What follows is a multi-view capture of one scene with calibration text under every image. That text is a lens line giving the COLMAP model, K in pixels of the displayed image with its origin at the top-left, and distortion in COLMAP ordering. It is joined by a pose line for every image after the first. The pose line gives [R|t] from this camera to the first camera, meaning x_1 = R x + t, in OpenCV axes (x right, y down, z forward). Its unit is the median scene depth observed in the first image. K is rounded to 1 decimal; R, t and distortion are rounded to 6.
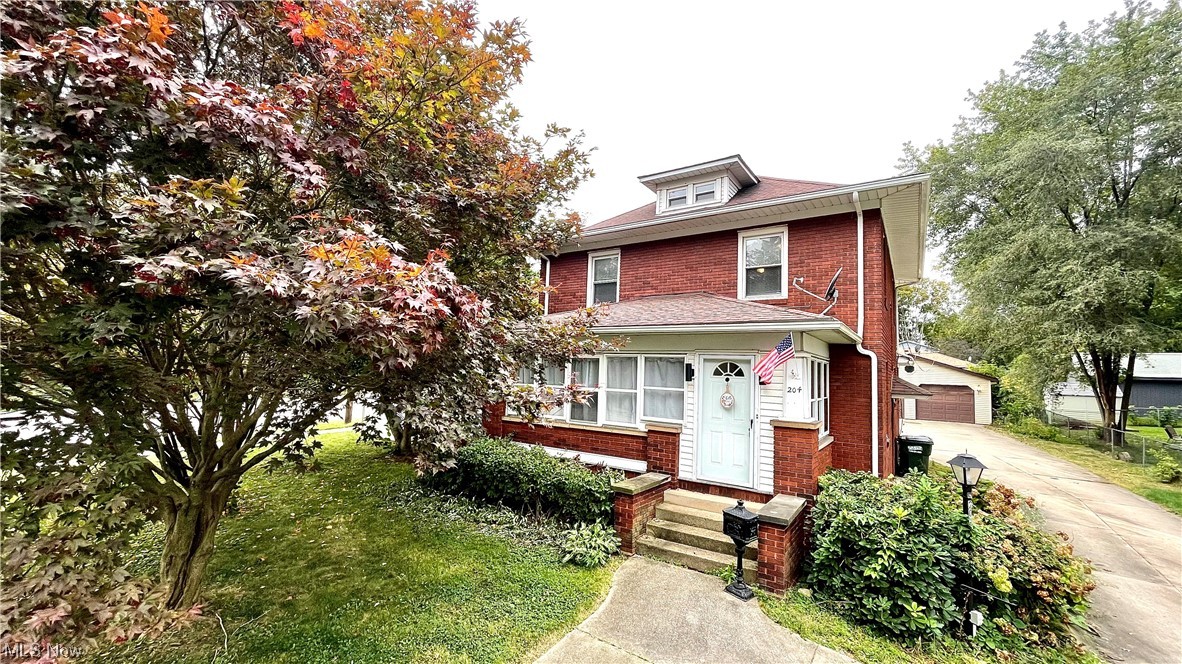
lens RADIAL K [[472.7, 0, 586.9], [0, 472.7, 334.4], [0, 0, 1]] dist [-0.000469, 0.000024]
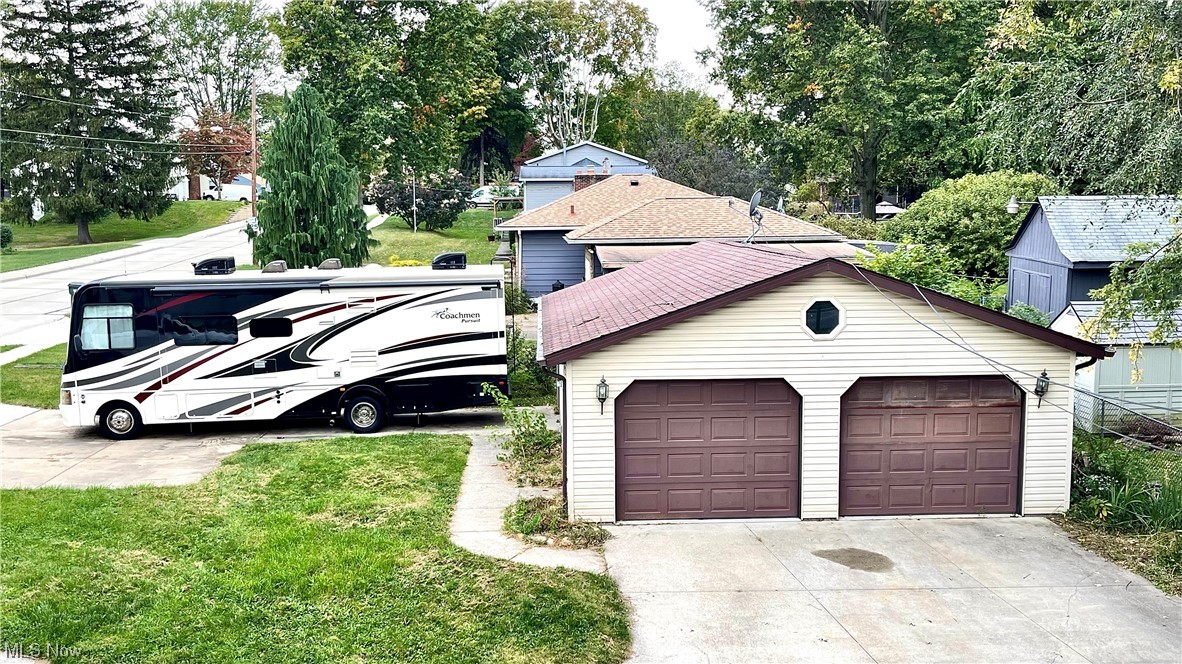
lens RADIAL K [[1047.4, 0, 591.0], [0, 1047.4, 332.0], [0, 0, 1]] dist [-0.000378, -0.000068]
pose [[0.797774, -0.111282, 0.592598, 0.801580], [-0.014626, 0.978960, 0.203525, -0.079823], [-0.602779, -0.171034, 0.779362, 1.950684]]
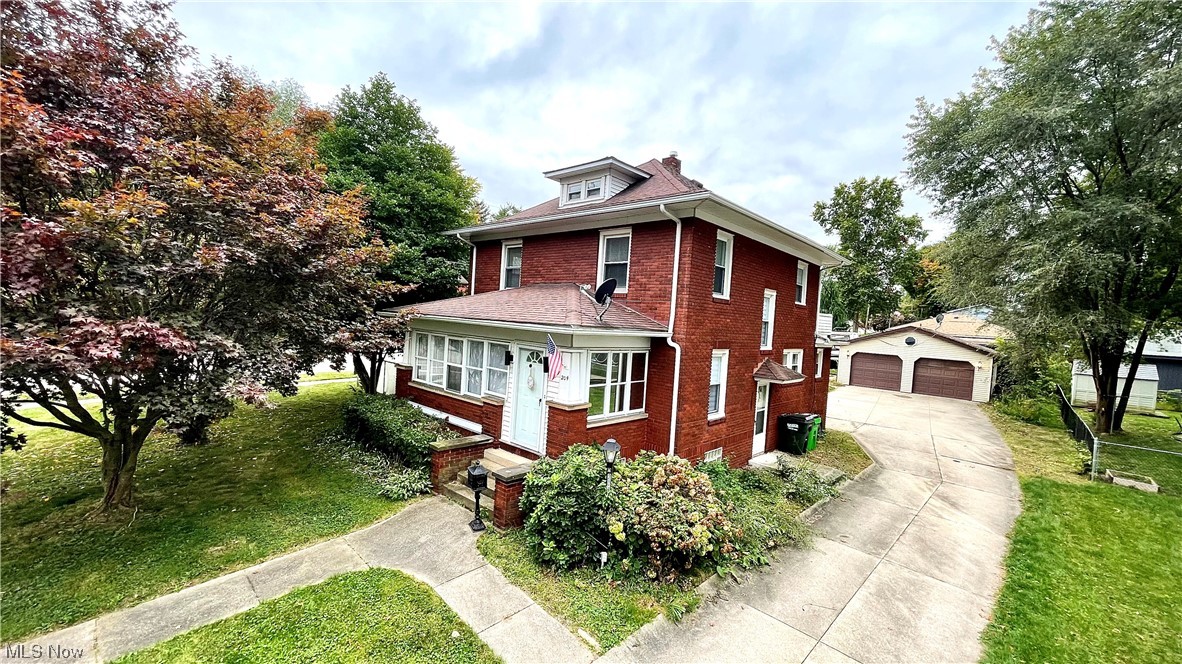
lens RADIAL K [[475.8, 0, 591.0], [0, 475.8, 332.0], [0, 0, 1]] dist [0.002331, 0.000210]
pose [[0.987976, 0.030507, -0.151570, 0.549046], [-0.015140, 0.994718, 0.101525, -0.104723], [0.153867, -0.098010, 0.983219, -0.166401]]
